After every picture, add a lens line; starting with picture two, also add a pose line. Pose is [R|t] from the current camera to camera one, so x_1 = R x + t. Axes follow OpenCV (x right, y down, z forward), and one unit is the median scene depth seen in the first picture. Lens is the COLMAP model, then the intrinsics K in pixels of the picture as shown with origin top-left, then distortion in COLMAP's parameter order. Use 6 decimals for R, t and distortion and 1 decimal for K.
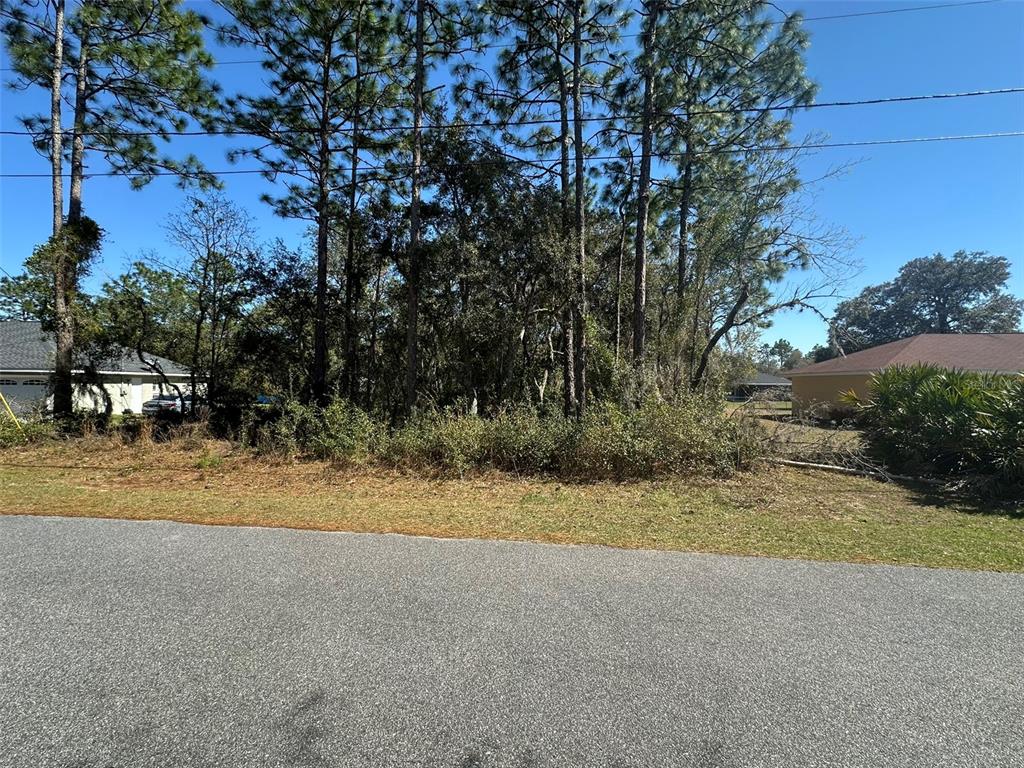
lens RADIAL K [[409.5, 0, 511.7], [0, 409.5, 381.1], [0, 0, 1]] dist [-0.000390, 0.000165]
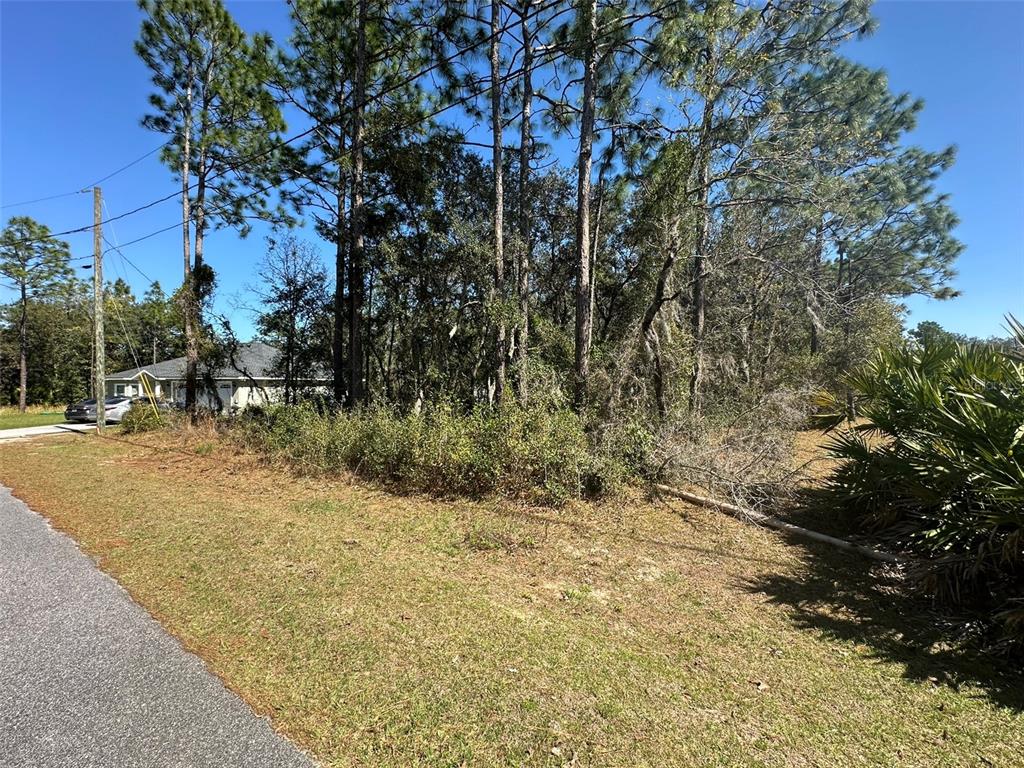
lens RADIAL K [[409.5, 0, 515.0], [0, 409.5, 380.9], [0, 0, 1]] dist [-0.000390, 0.000165]
pose [[0.915817, -0.013576, -0.401366, 0.462847], [0.012502, 0.999908, -0.005295, 0.005973], [0.401401, -0.000169, 0.915902, 0.174010]]
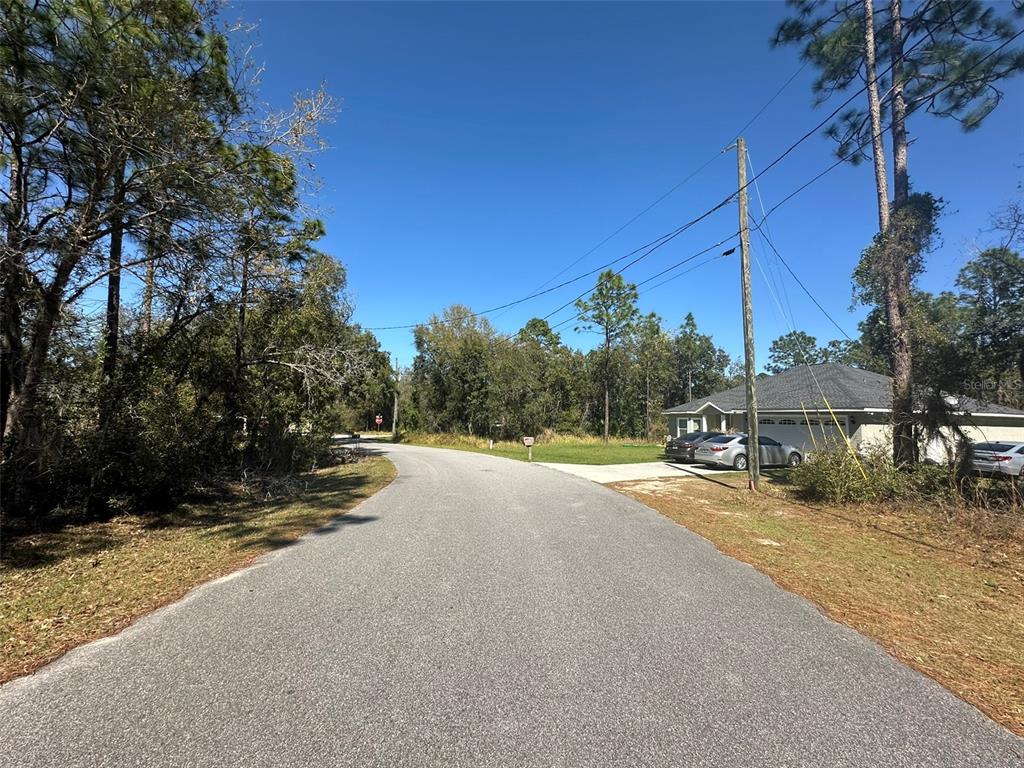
lens RADIAL K [[439.9, 0, 513.9], [0, 439.9, 385.4], [0, 0, 1]] dist [-0.000935, -0.000118]
pose [[0.142540, -0.079967, -0.986553, -0.414870], [-0.008517, 0.996595, -0.082011, 0.010312], [0.989752, 0.020092, 0.141373, 0.197806]]
